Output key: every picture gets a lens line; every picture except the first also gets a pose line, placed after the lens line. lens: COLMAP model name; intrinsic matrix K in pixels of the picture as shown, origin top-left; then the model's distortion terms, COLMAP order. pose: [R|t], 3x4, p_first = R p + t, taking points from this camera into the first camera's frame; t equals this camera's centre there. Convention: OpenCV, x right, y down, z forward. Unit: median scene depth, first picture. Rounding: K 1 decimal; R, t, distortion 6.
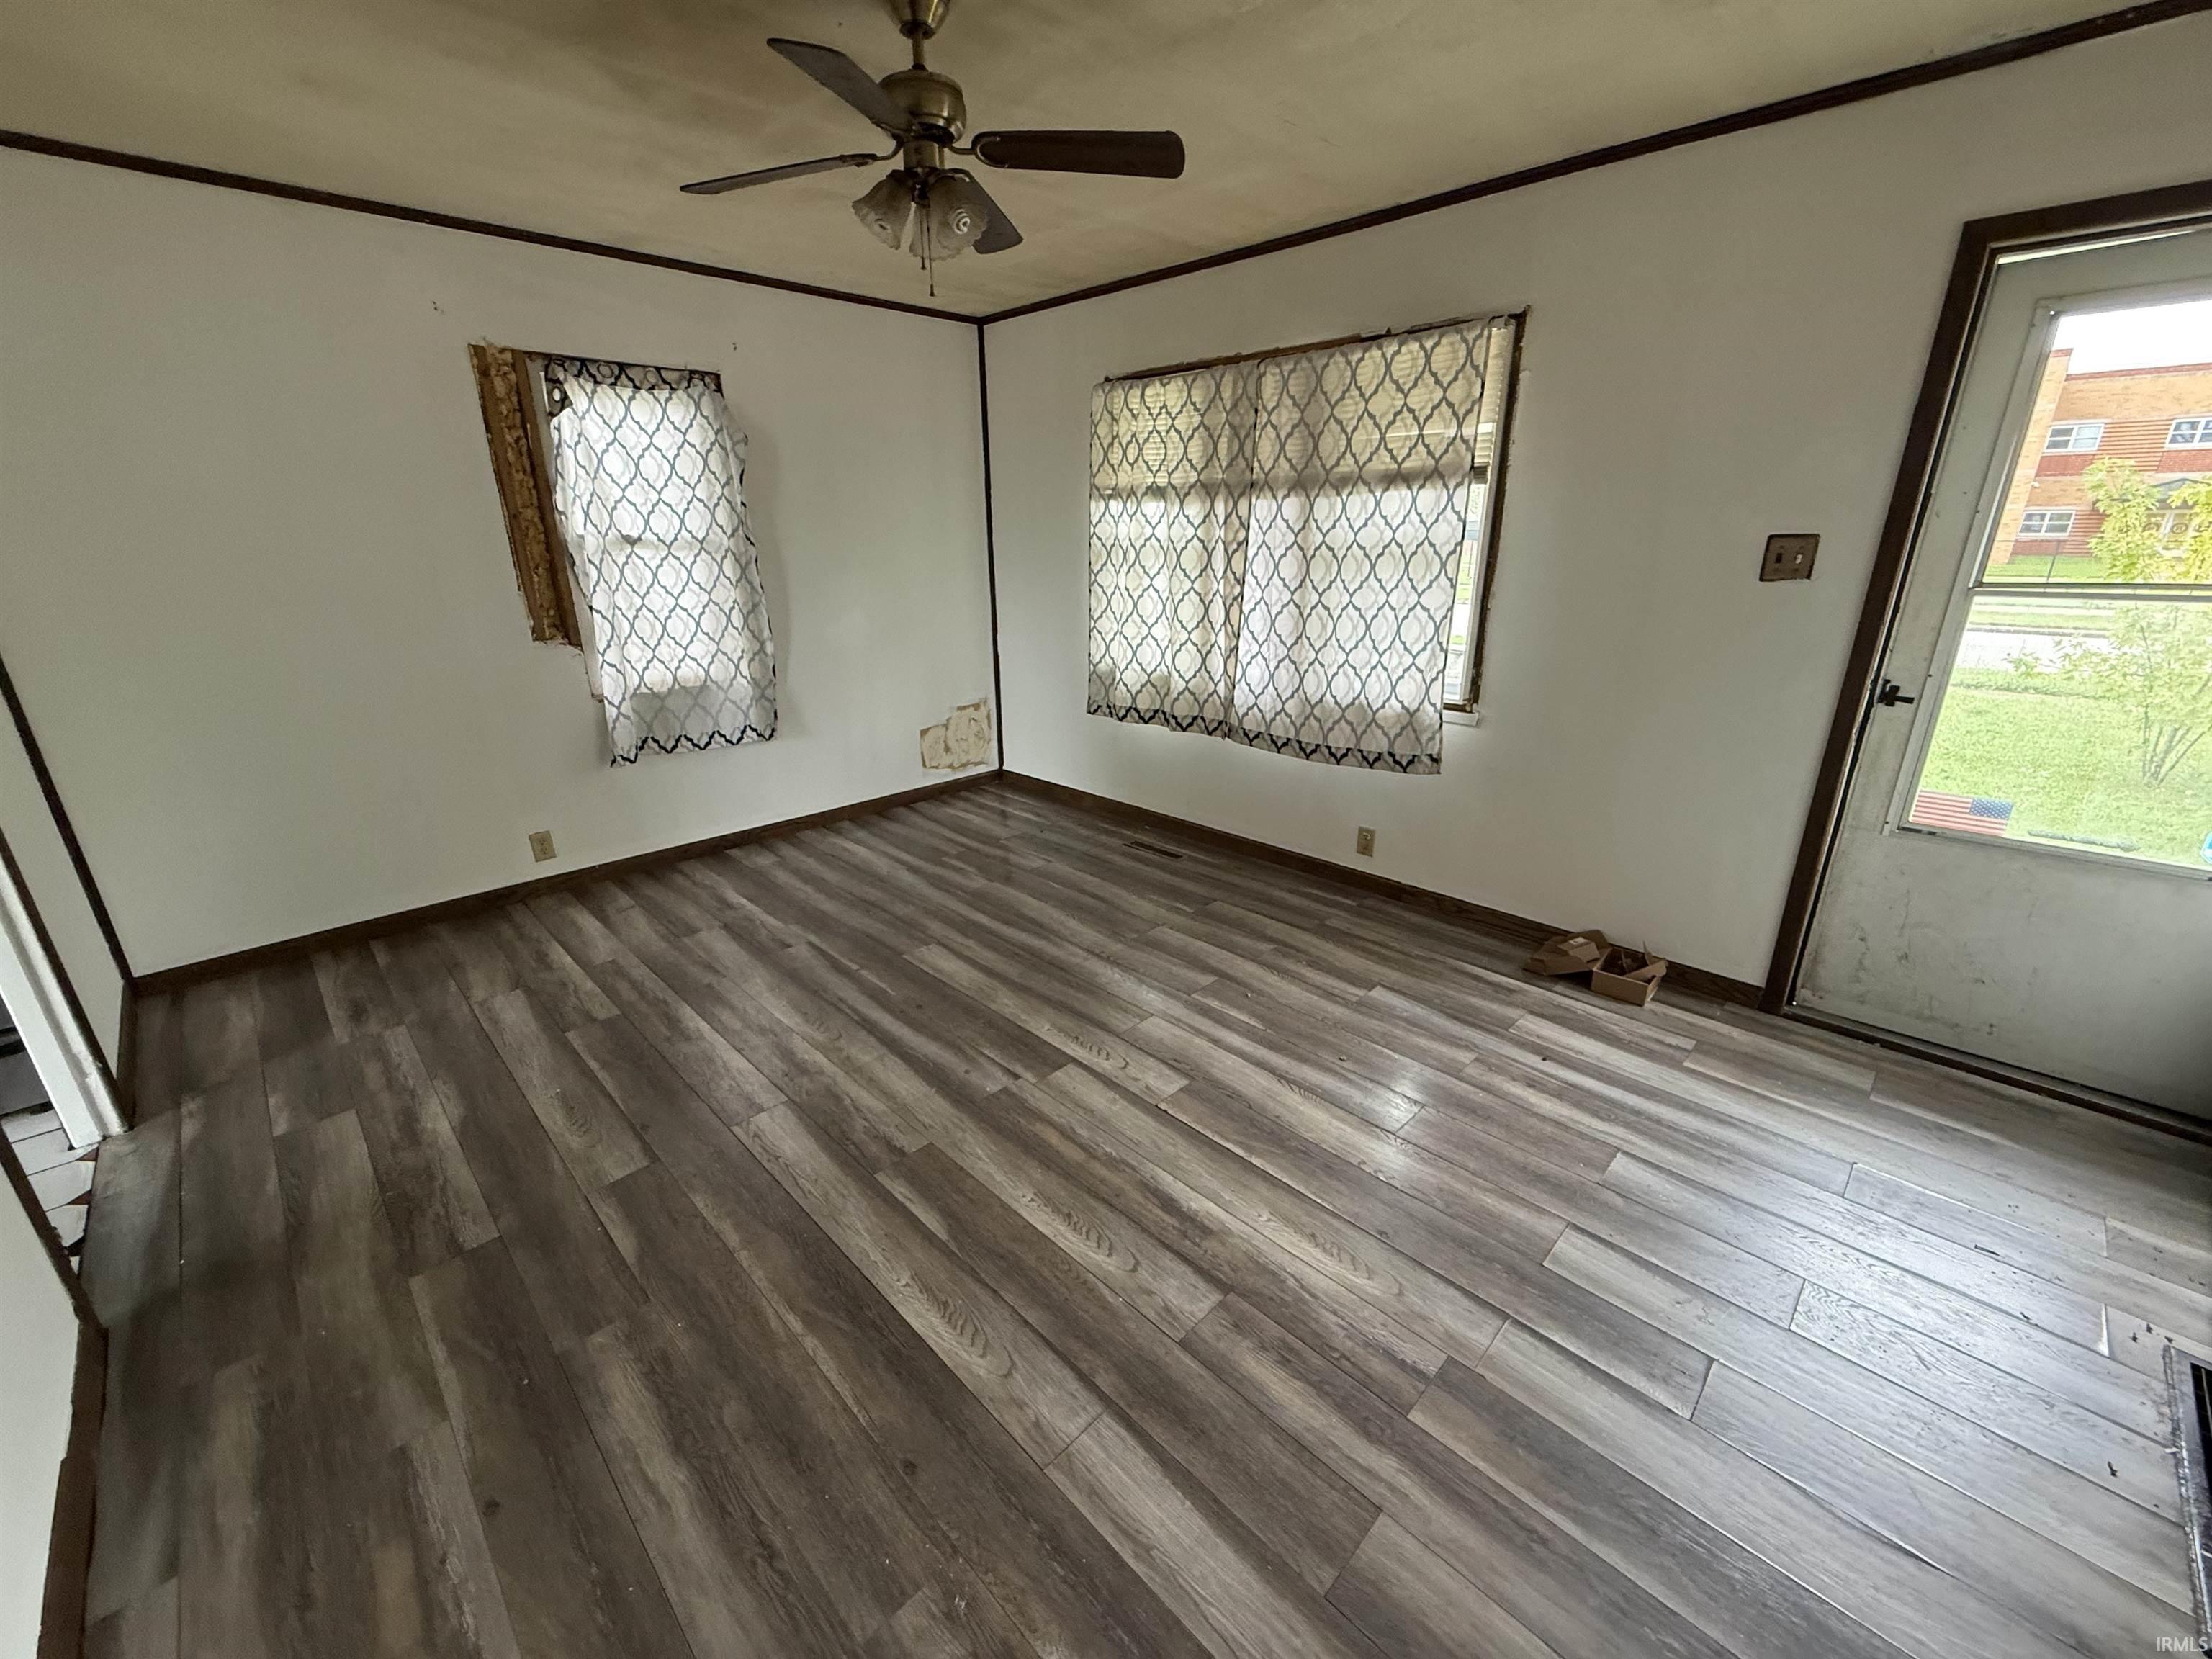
lens RADIAL K [[881.3, 0, 1106.2], [0, 881.3, 827.8], [0, 0, 1]] dist [-0.002511, 0.000350]
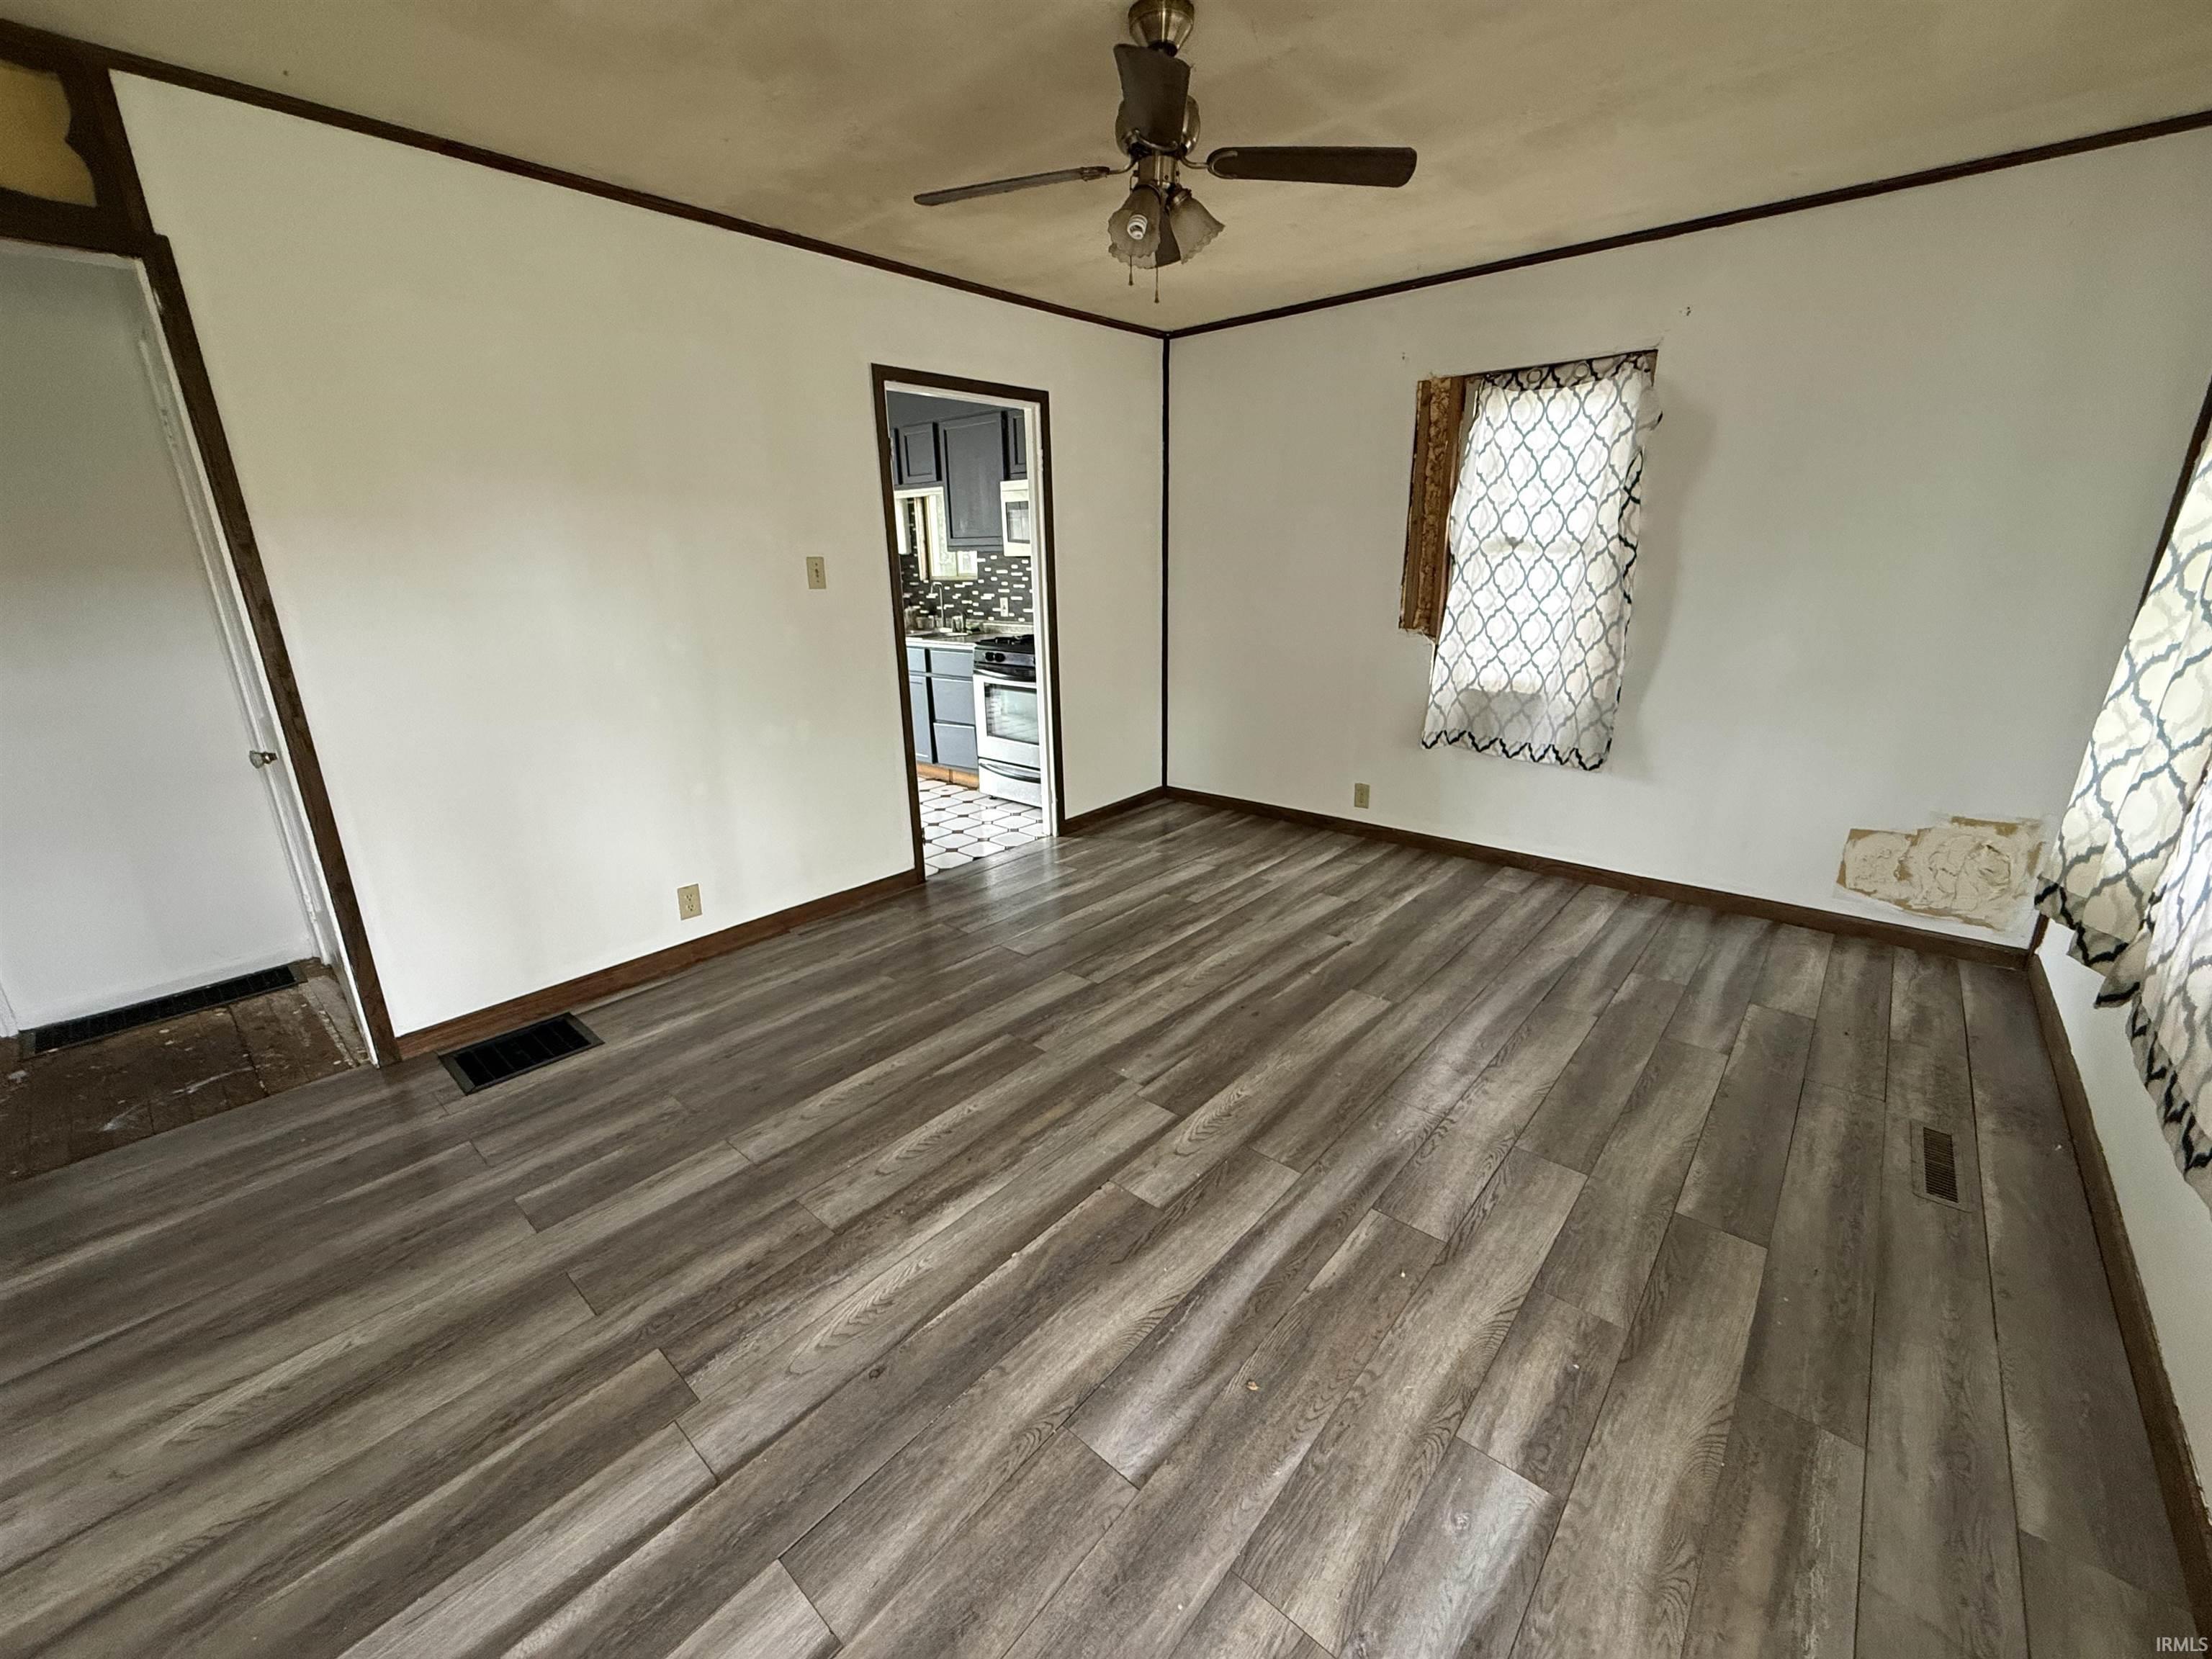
lens RADIAL K [[881.3, 0, 1105.3], [0, 881.3, 832.7], [0, 0, 1]] dist [-0.002511, 0.000350]
pose [[0.064280, 0.305026, -0.950172, 0.548141], [-0.308893, 0.911462, 0.271702, -0.165945], [0.948922, 0.276036, 0.152810, 0.536417]]
